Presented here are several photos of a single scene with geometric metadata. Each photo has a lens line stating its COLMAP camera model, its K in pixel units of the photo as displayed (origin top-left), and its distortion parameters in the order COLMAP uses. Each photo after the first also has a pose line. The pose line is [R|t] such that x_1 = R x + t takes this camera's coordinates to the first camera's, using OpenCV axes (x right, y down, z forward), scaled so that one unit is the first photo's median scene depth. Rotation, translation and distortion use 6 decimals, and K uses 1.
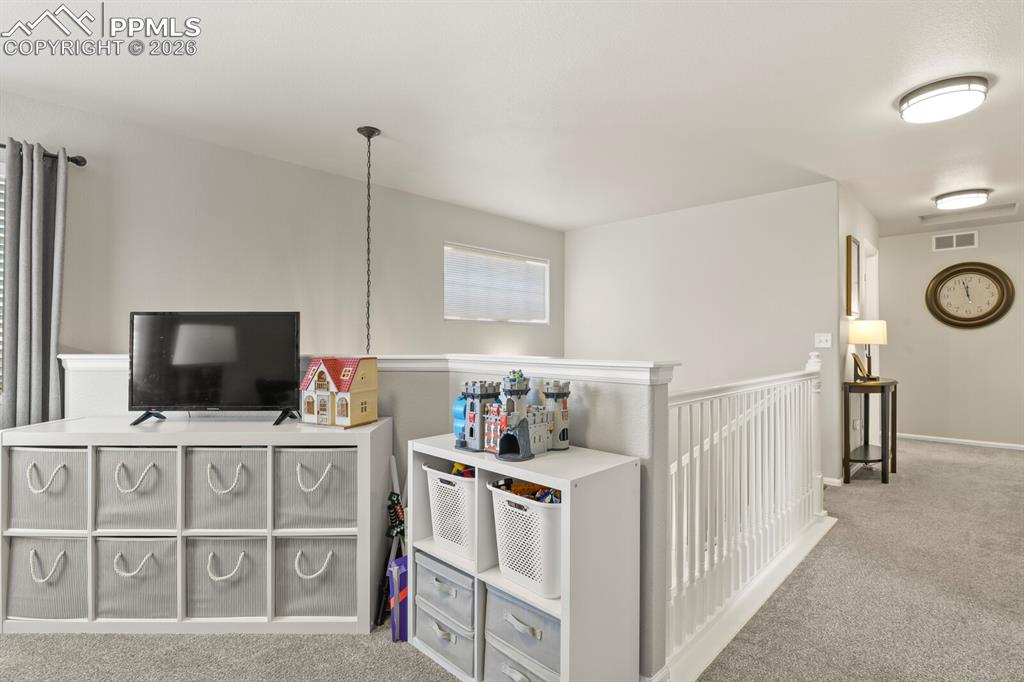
lens RADIAL K [[495.1, 0, 511.0], [0, 495.1, 340.0], [0, 0, 1]] dist [-0.001803, -0.007626]
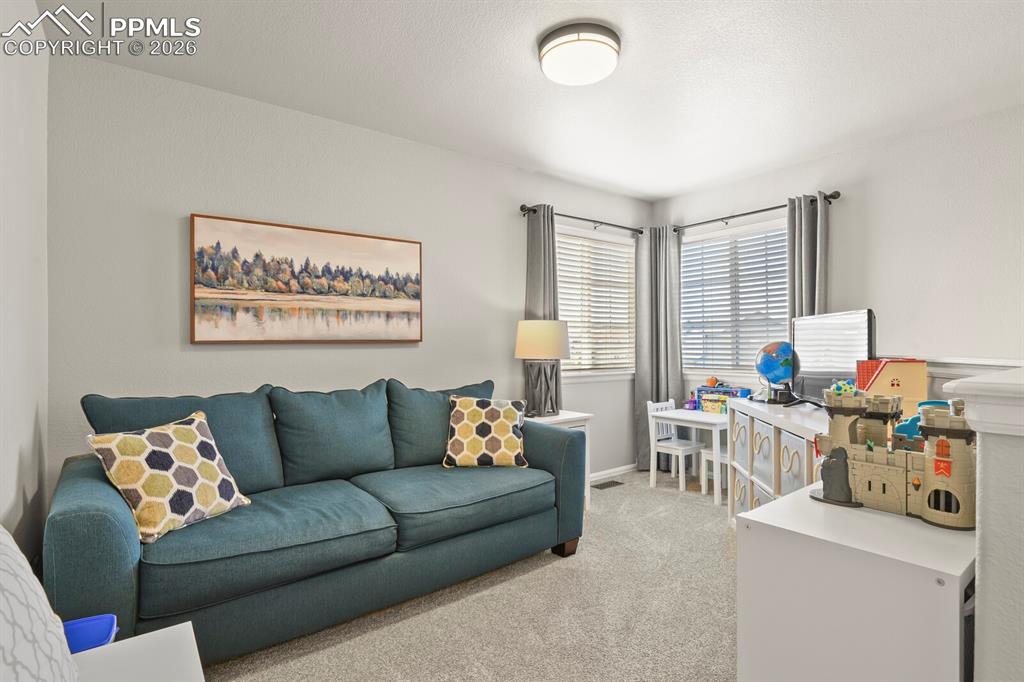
lens RADIAL K [[495.1, 0, 511.0], [0, 495.1, 340.0], [0, 0, 1]] dist [-0.001803, -0.007626]
pose [[-0.134293, -0.007861, -0.990911, 0.645309], [0.005054, 0.999950, -0.008618, 0.006914], [0.990929, -0.006166, -0.134246, 0.510601]]
